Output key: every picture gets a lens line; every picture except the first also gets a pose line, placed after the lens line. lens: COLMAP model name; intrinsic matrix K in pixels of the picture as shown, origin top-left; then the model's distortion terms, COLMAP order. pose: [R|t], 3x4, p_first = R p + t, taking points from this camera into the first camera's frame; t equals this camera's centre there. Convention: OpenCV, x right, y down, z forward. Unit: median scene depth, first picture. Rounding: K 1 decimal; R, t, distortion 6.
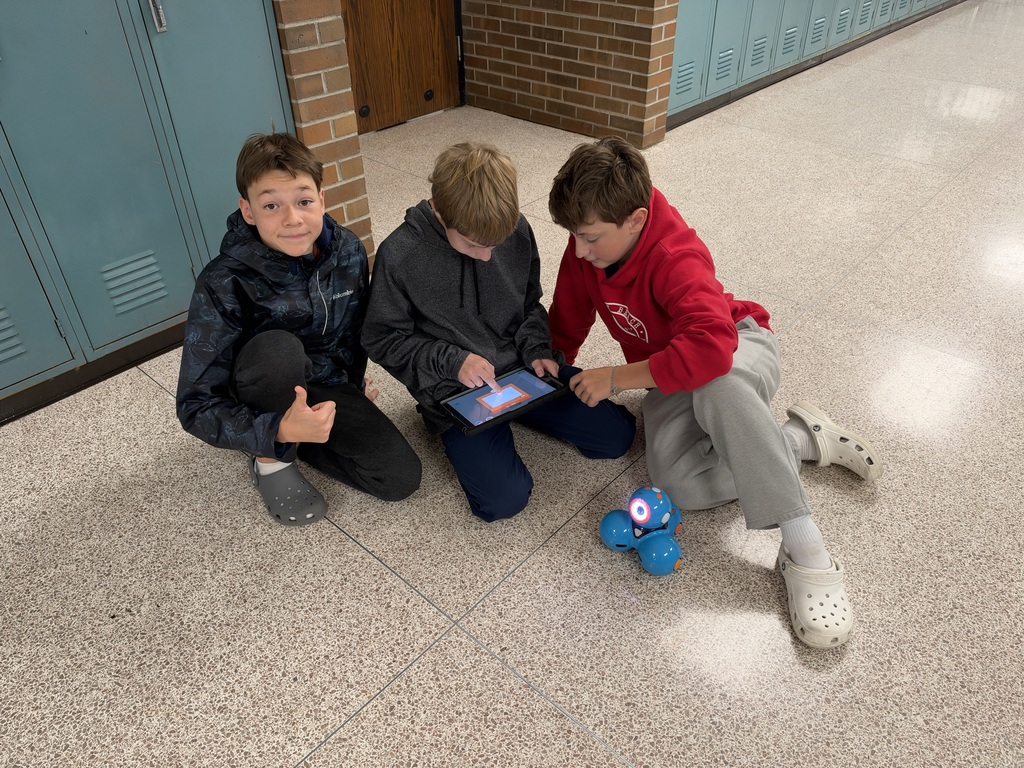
lens RADIAL K [[743.3, 0, 512.1], [0, 743.3, 384.3], [0, 0, 1]] dist [-0.003905, -0.004747]
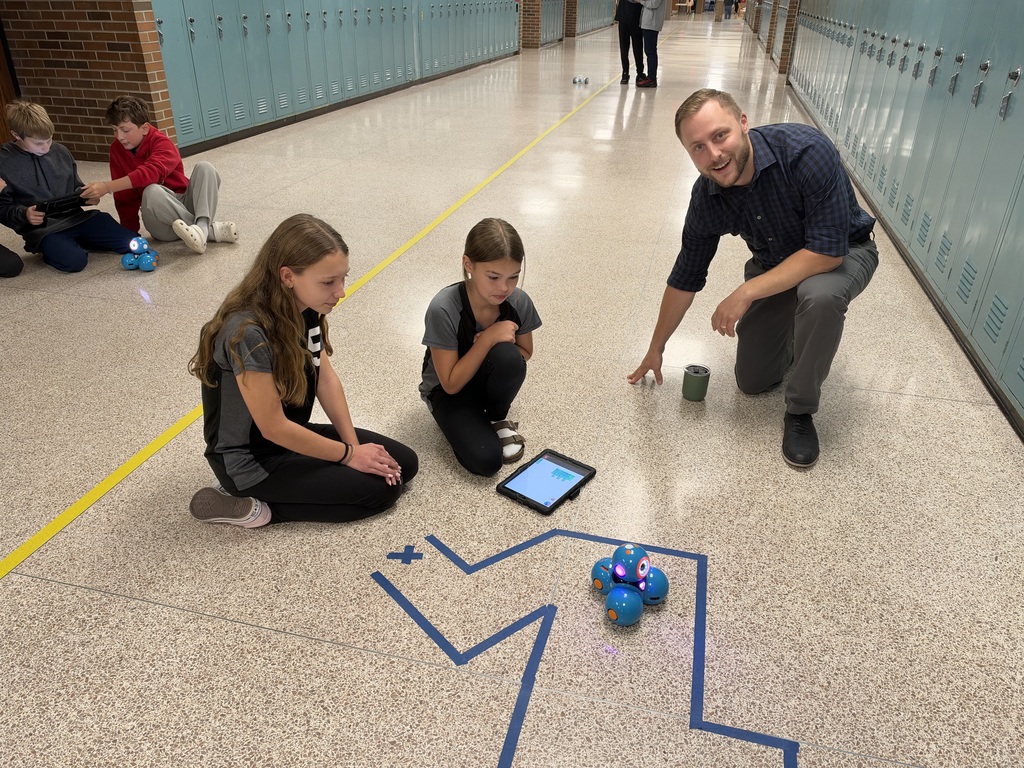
lens RADIAL K [[743.3, 0, 512.1], [0, 743.3, 384.1], [0, 0, 1]] dist [-0.003905, -0.004747]
pose [[0.892785, -0.193766, 0.406681, 0.102609], [0.249904, 0.964150, -0.089236, 0.480105], [-0.374811, 0.181300, 0.909201, -0.673294]]
